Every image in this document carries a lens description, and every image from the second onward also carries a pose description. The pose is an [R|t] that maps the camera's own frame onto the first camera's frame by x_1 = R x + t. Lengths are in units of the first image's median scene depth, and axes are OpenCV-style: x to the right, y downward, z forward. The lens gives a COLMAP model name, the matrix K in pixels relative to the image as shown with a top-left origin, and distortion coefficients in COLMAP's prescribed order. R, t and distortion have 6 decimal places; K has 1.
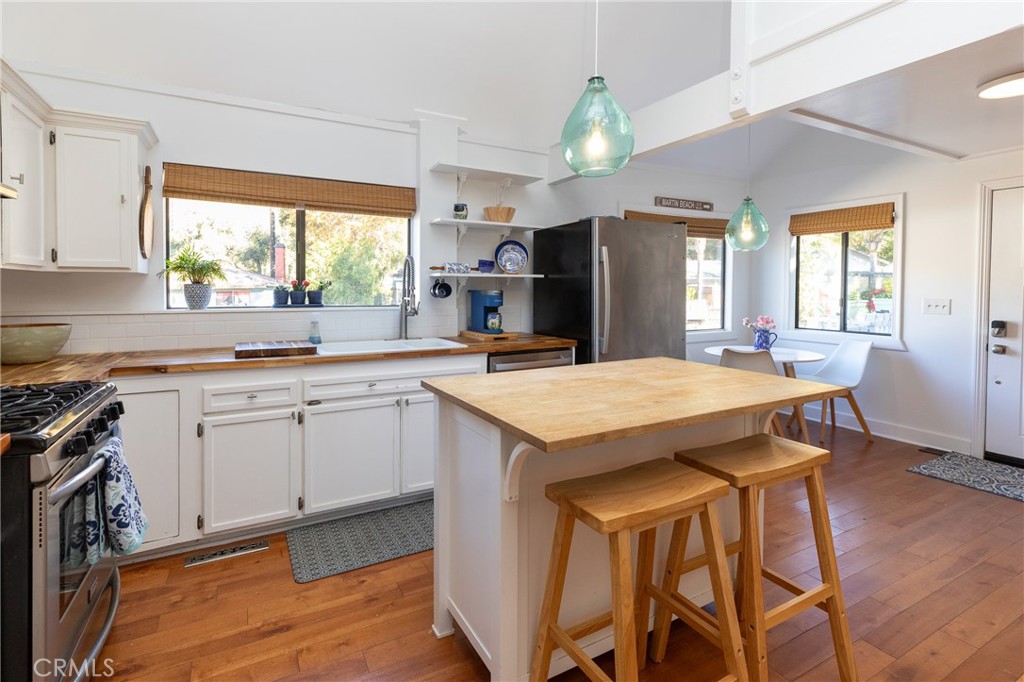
lens RADIAL K [[476.9, 0, 474.8], [0, 476.9, 298.5], [0, 0, 1]] dist [0.004675, -0.001839]
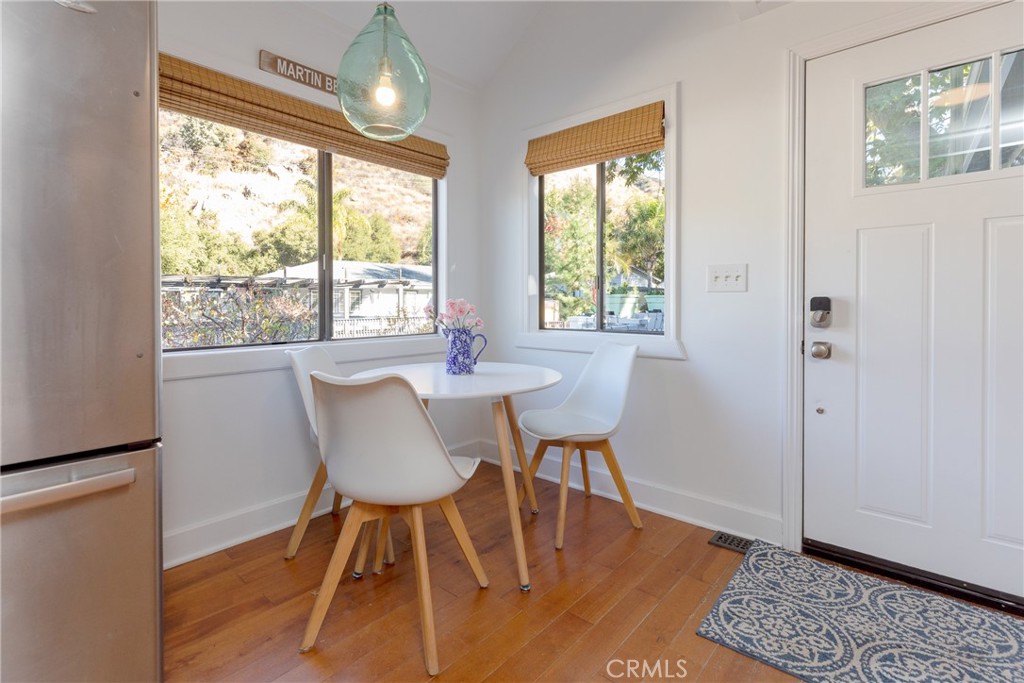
lens RADIAL K [[476.9, 0, 511.2], [0, 476.9, 307.6], [0, 0, 1]] dist [0.004675, -0.001839]
pose [[0.917714, -0.000754, 0.397241, 0.465477], [0.009164, 0.999772, -0.019274, 0.054587], [-0.397136, 0.021328, 0.917512, 0.535117]]
